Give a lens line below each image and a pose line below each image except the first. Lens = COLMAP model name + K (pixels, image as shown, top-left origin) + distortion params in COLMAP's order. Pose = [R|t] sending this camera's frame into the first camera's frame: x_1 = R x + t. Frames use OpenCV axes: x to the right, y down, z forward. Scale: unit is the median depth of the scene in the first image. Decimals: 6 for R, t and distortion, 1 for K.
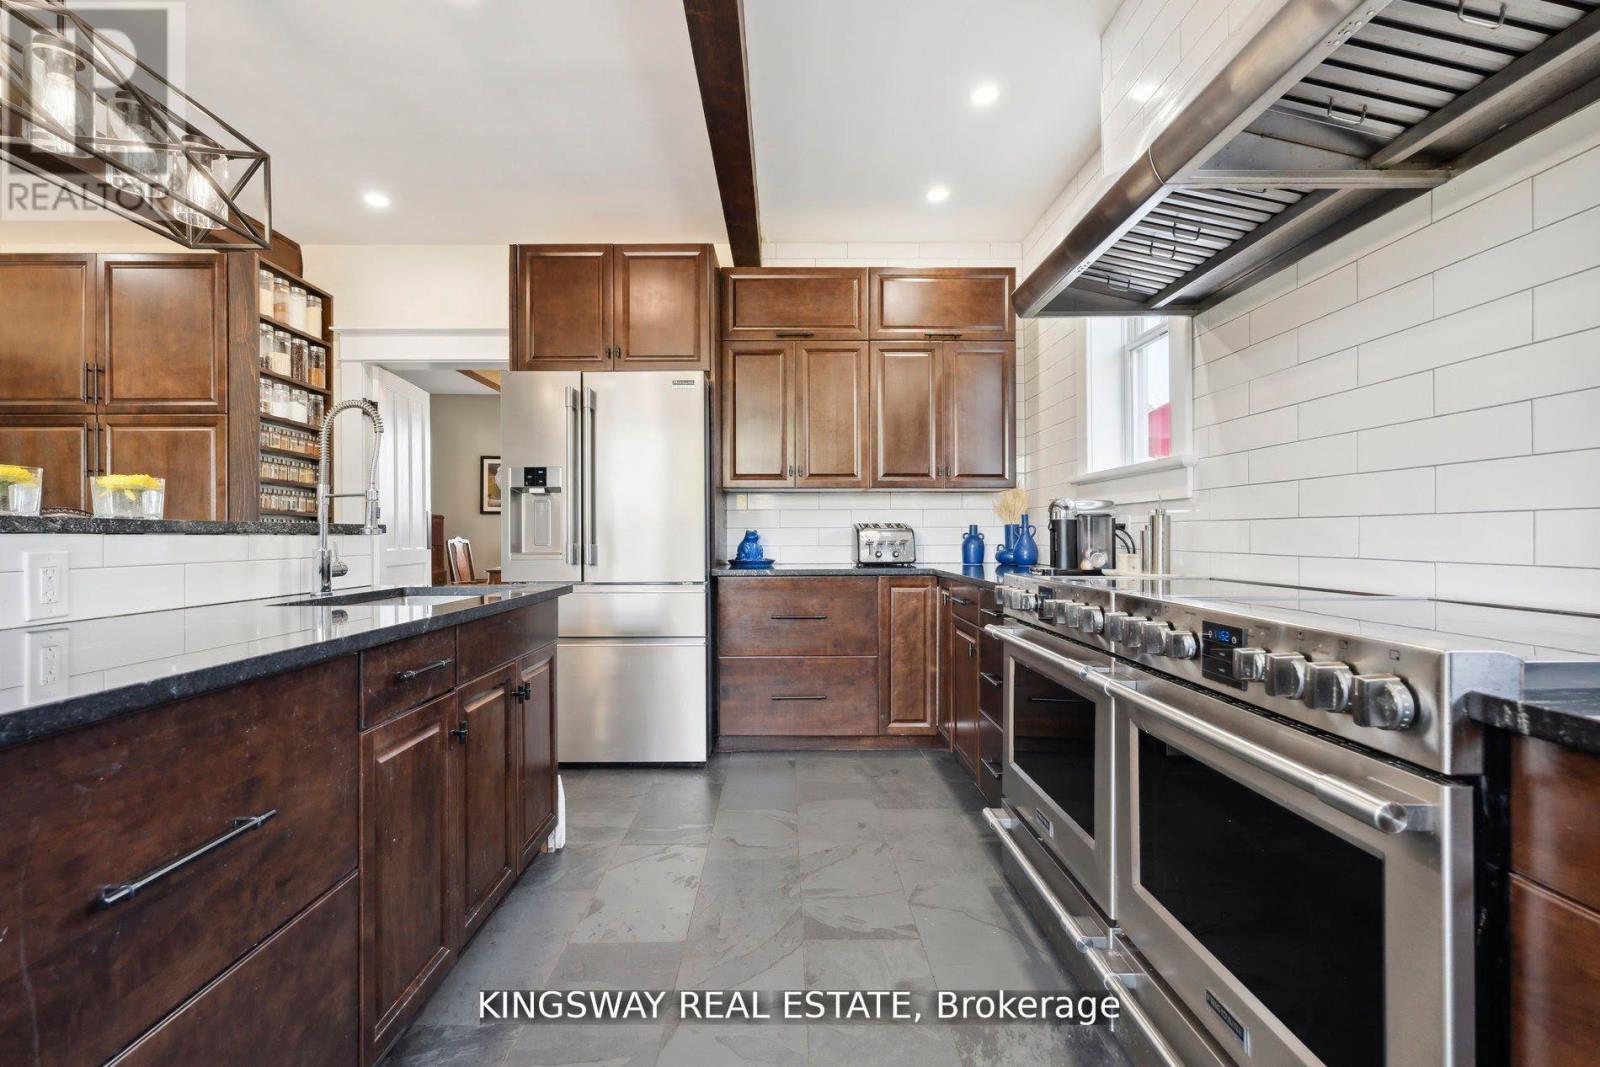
lens RADIAL K [[735.0, 0, 798.3], [0, 735.0, 532.3], [0, 0, 1]] dist [-0.000085, 0.000025]
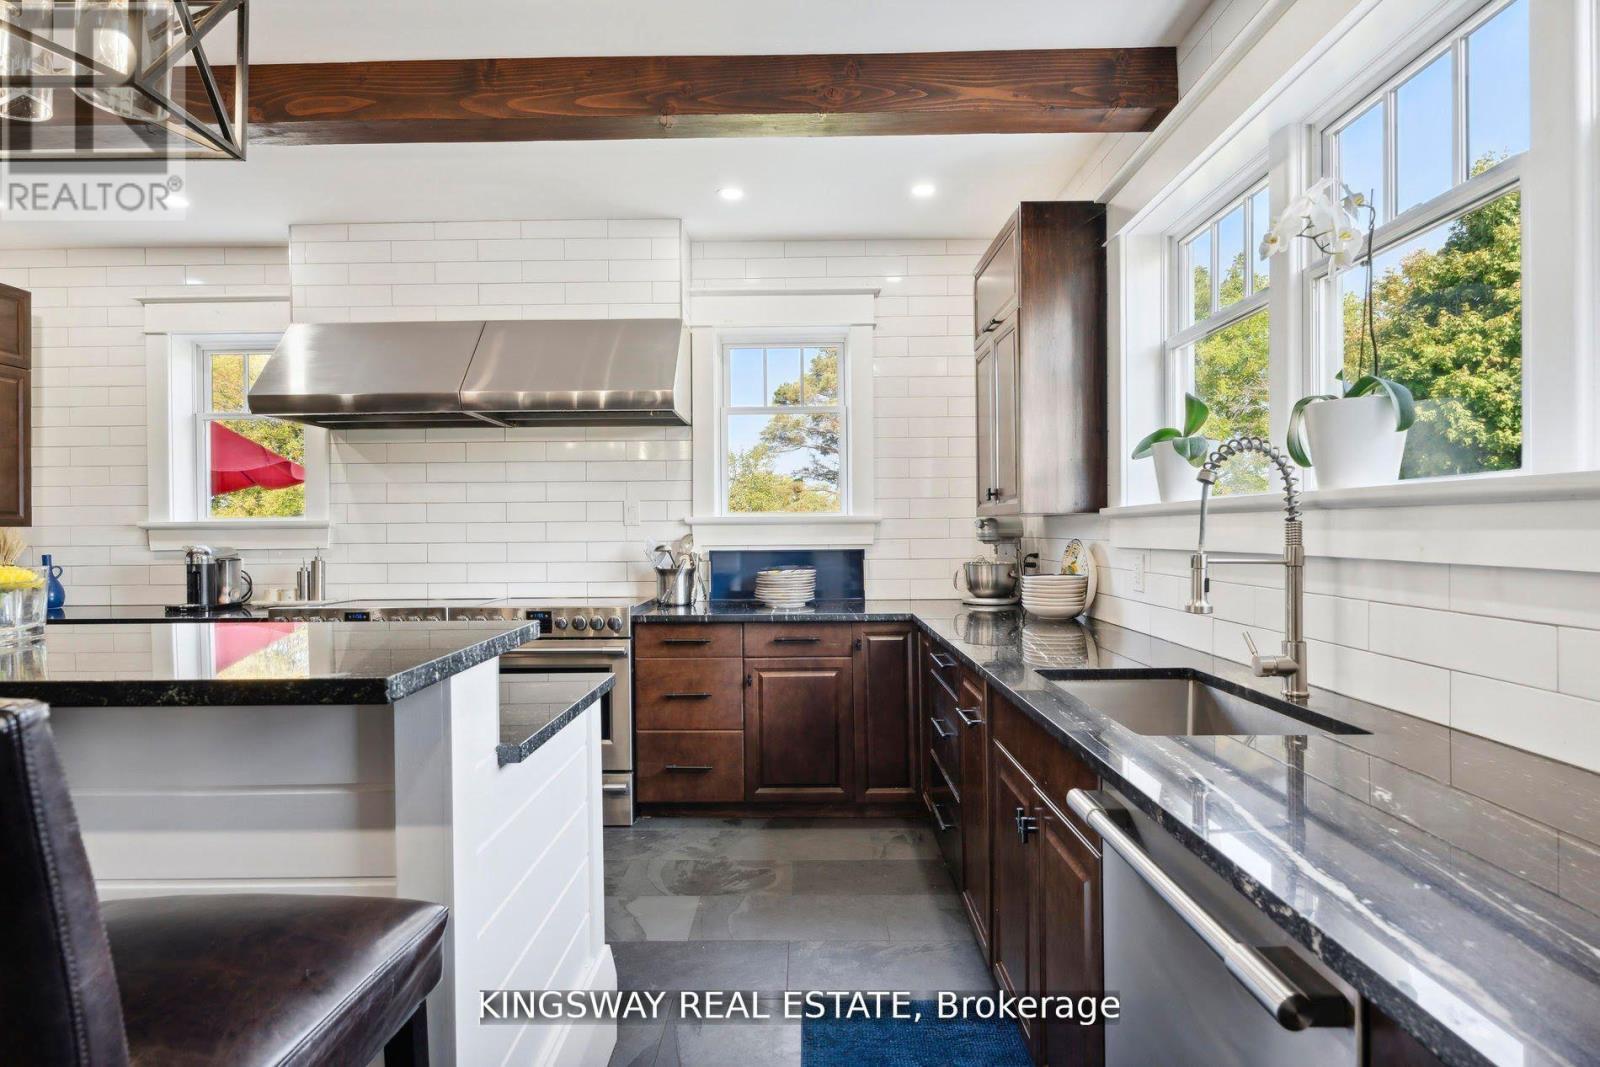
lens RADIAL K [[735.0, 0, 799.8], [0, 735.0, 534.4], [0, 0, 1]] dist [-0.000085, 0.000025]
pose [[0.019741, 0.001318, 0.999804, -1.229197], [0.003545, 0.999993, -0.001388, -0.088037], [-0.999799, 0.003571, 0.019736, -0.011502]]
